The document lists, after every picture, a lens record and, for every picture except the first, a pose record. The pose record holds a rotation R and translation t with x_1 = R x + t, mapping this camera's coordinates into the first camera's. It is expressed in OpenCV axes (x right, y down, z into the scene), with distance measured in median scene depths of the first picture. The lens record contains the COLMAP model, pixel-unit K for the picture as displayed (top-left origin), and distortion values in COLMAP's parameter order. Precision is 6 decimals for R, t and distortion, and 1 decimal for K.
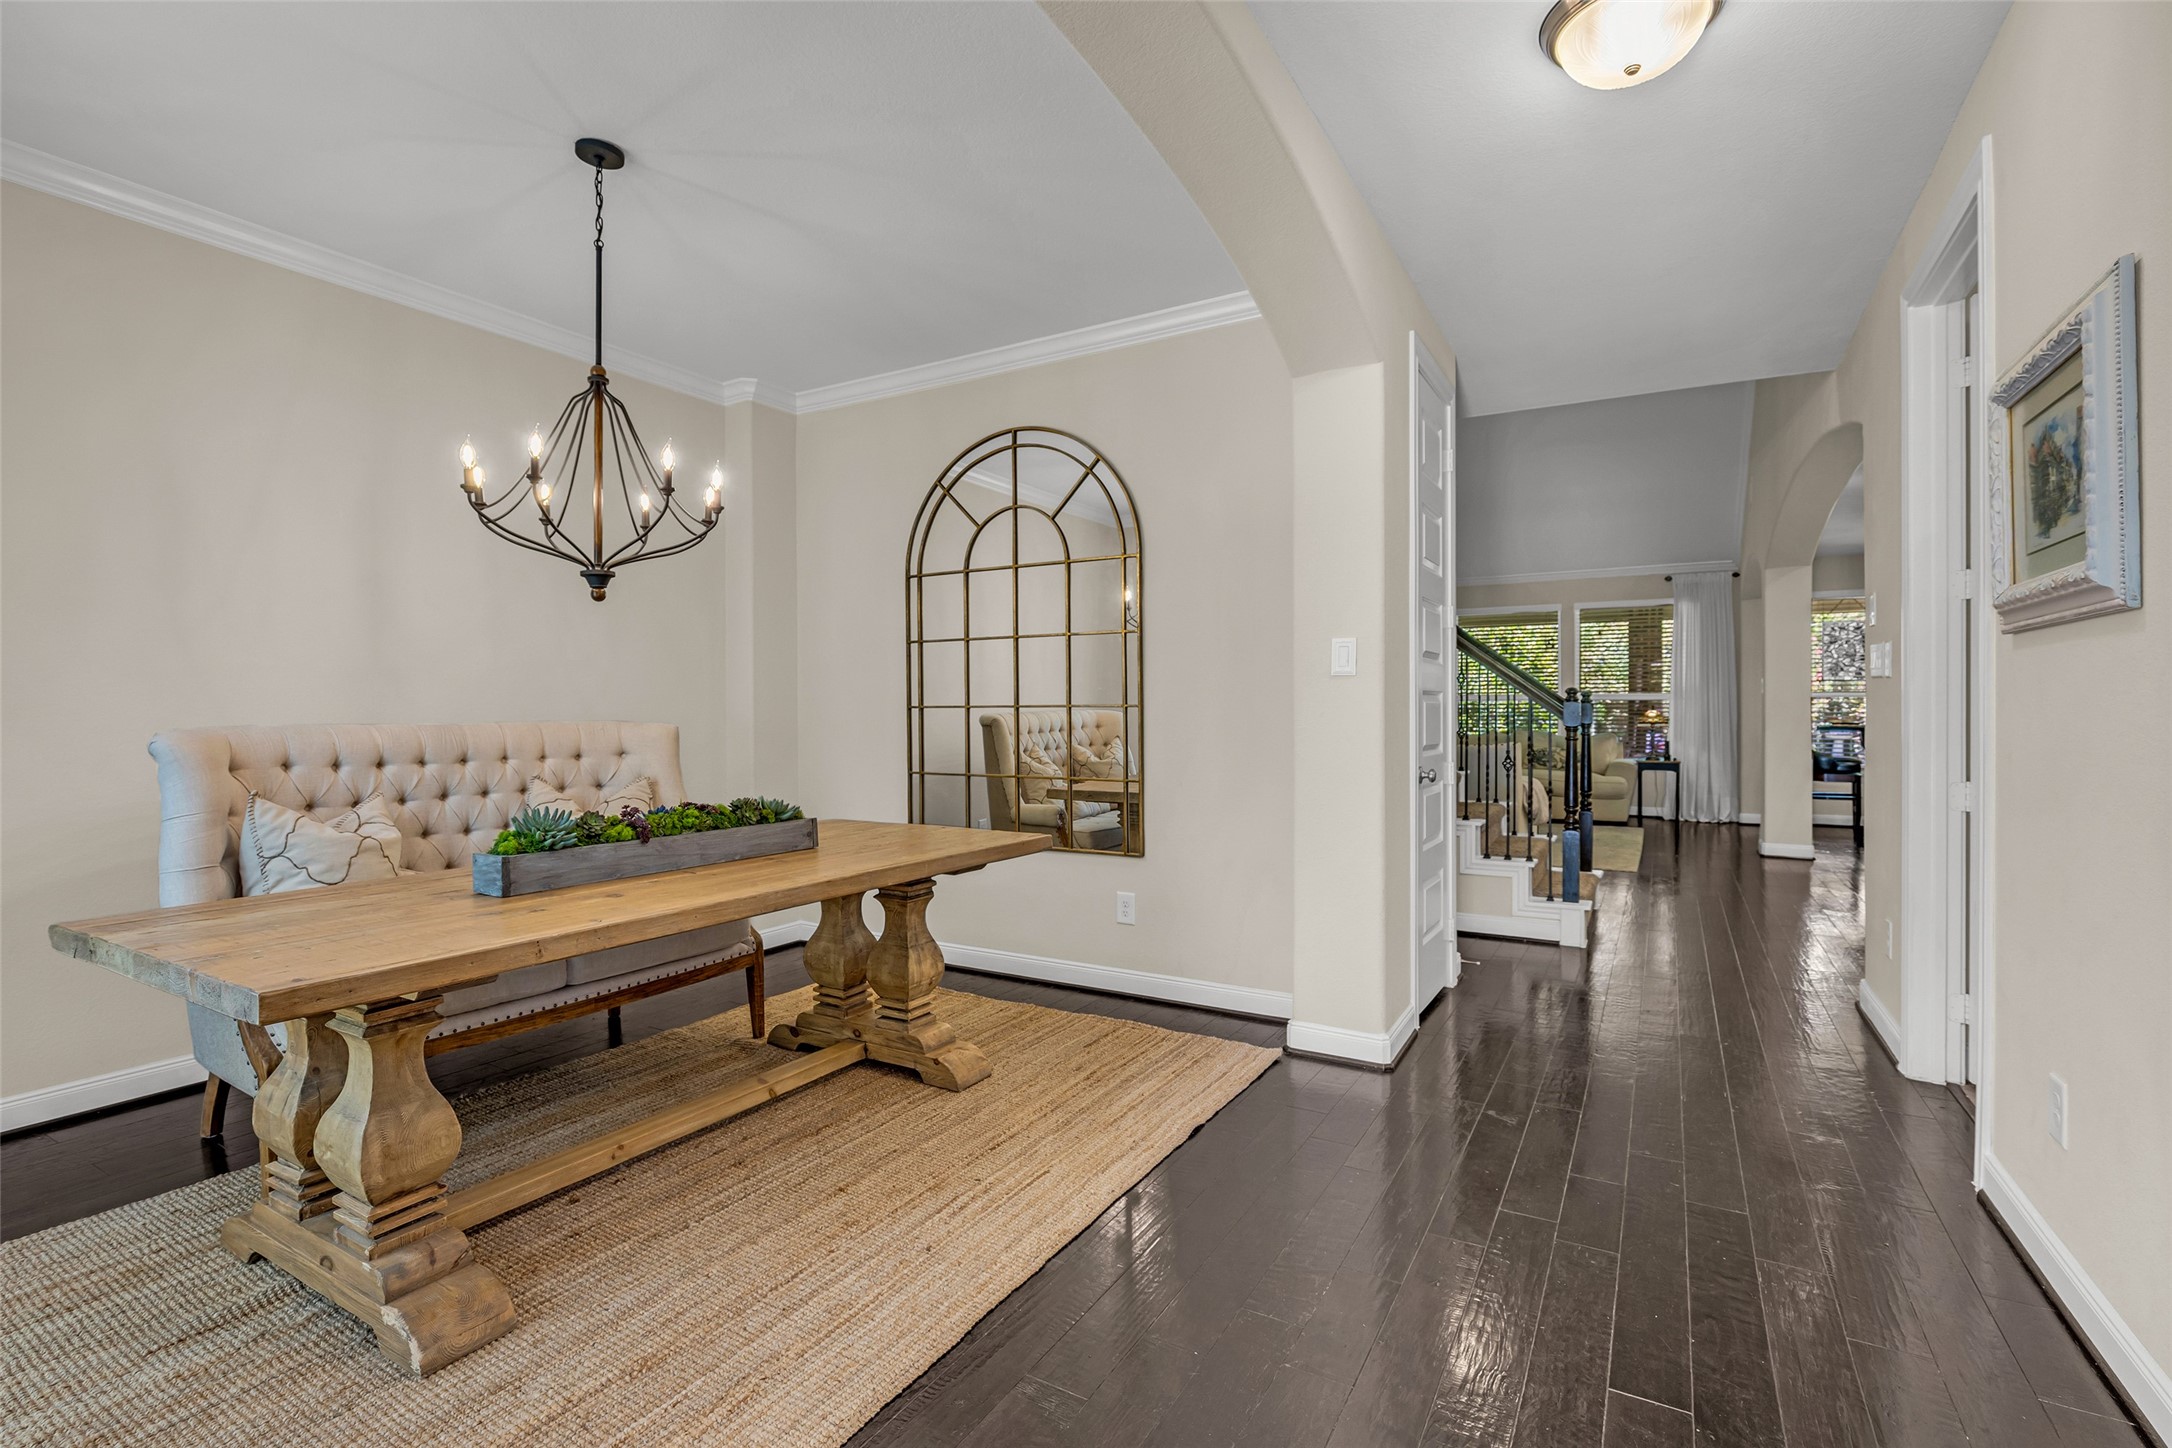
lens RADIAL K [[989.1, 0, 1072.4], [0, 989.1, 713.1], [0, 0, 1]] dist [-0.018206, 0.005068]
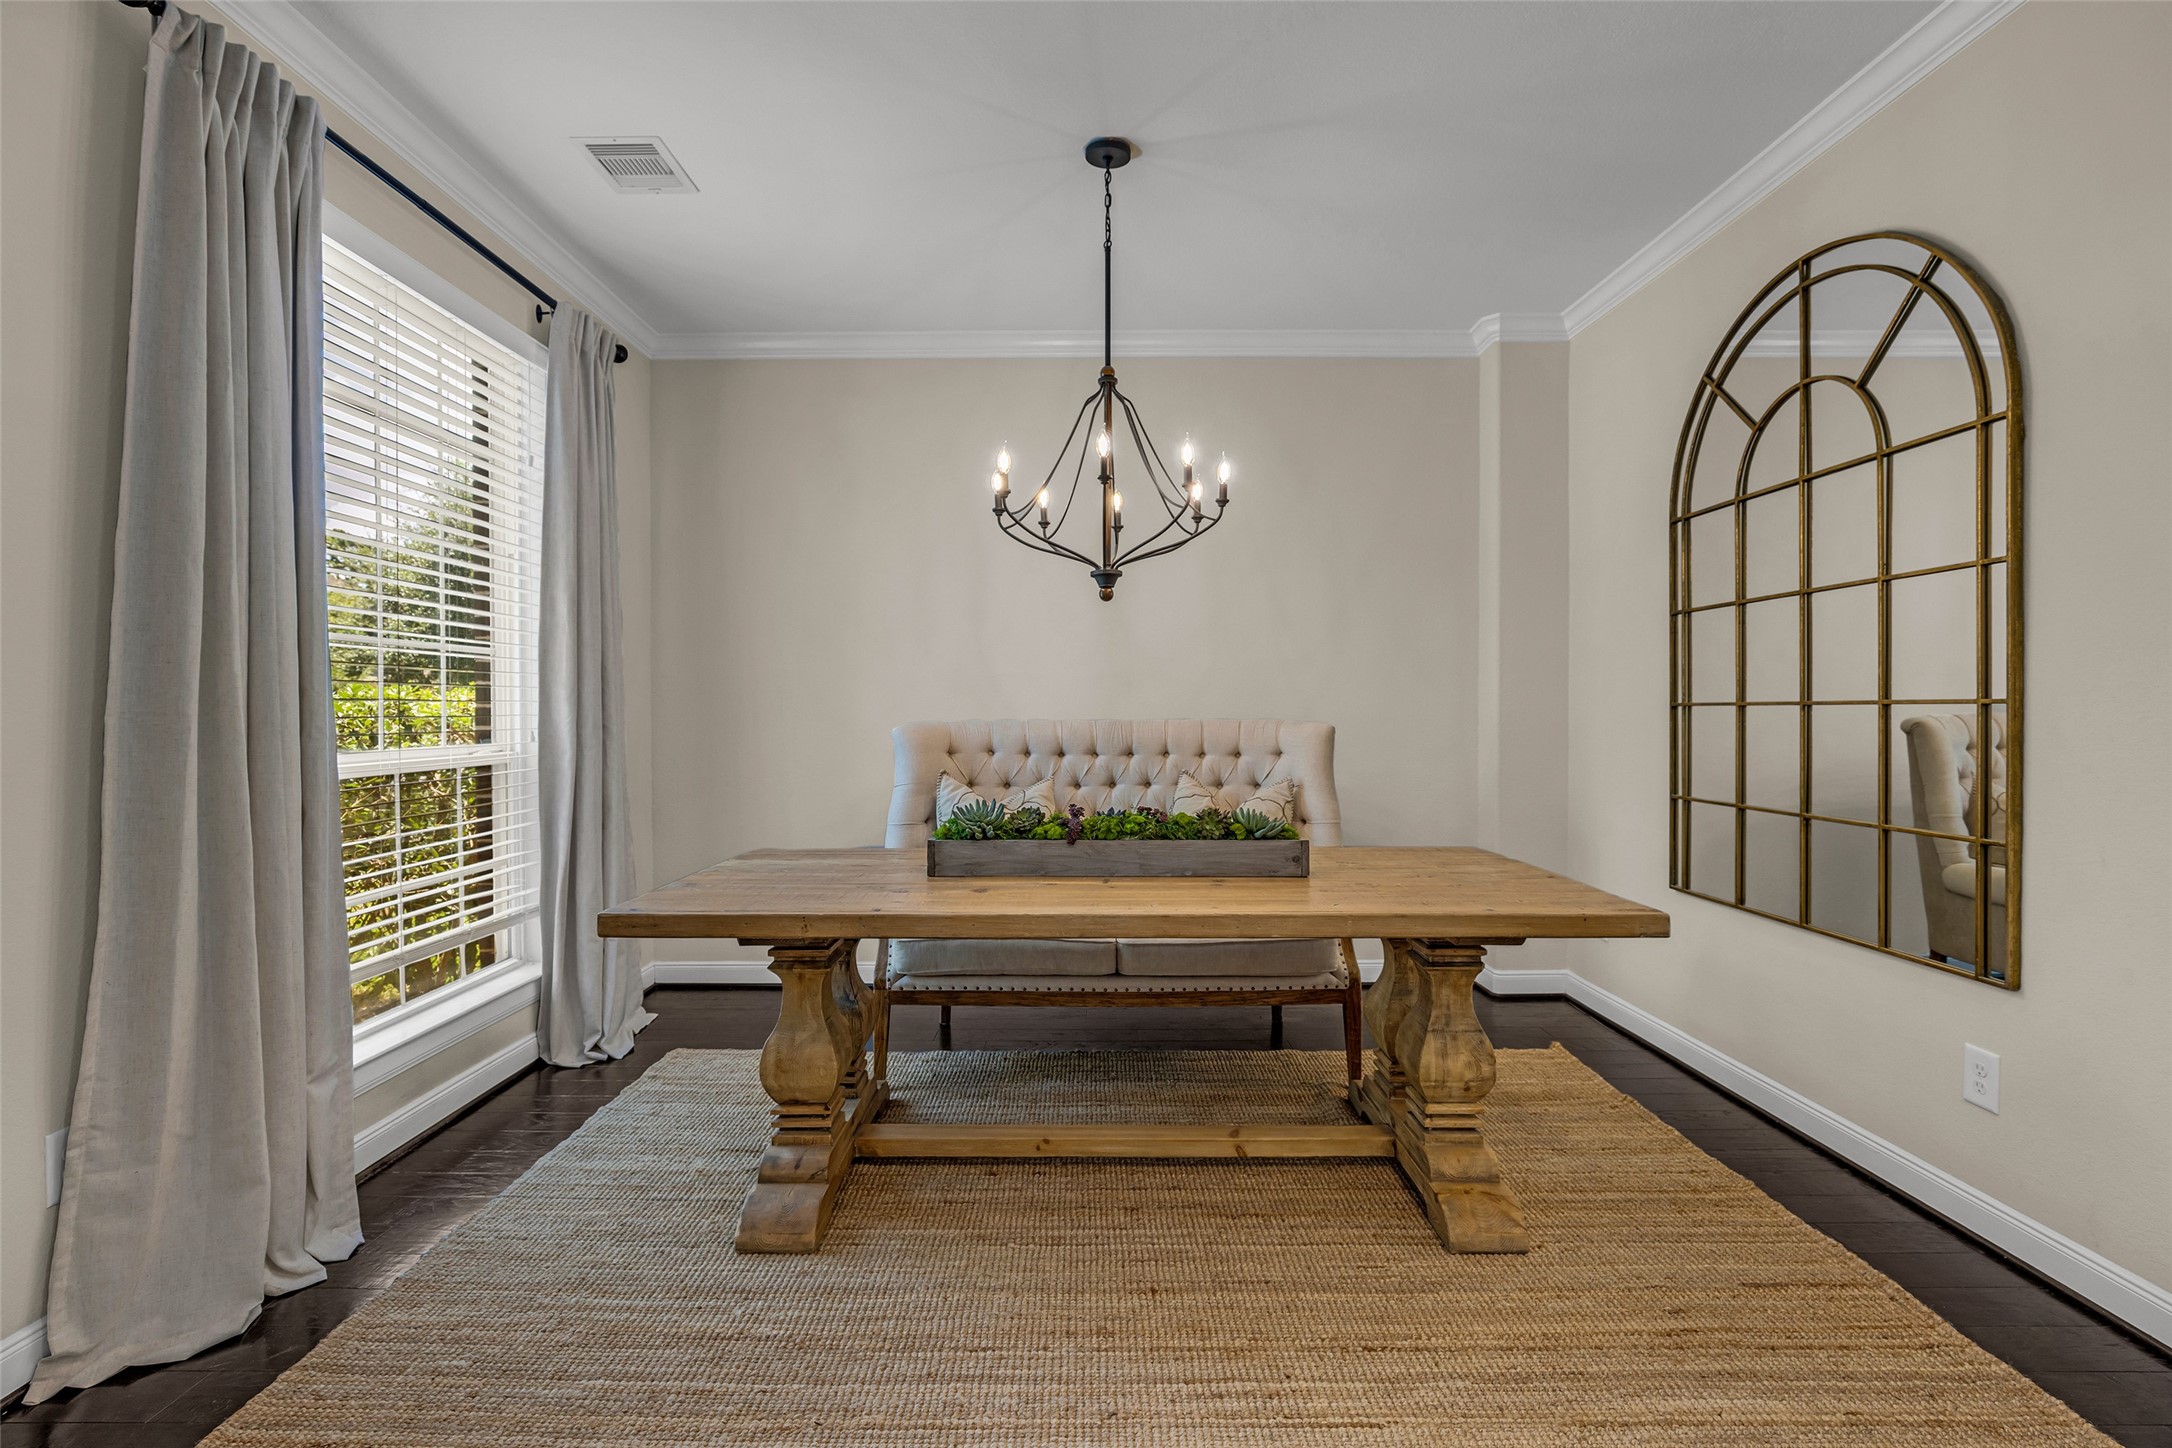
lens RADIAL K [[989.1, 0, 1085.6], [0, 989.1, 722.7], [0, 0, 1]] dist [-0.018206, 0.005068]
pose [[0.516082, 0.014544, -0.856416, 0.353533], [-0.002872, 0.999880, 0.015249, -0.003766], [0.856535, -0.005410, 0.516061, 0.428409]]
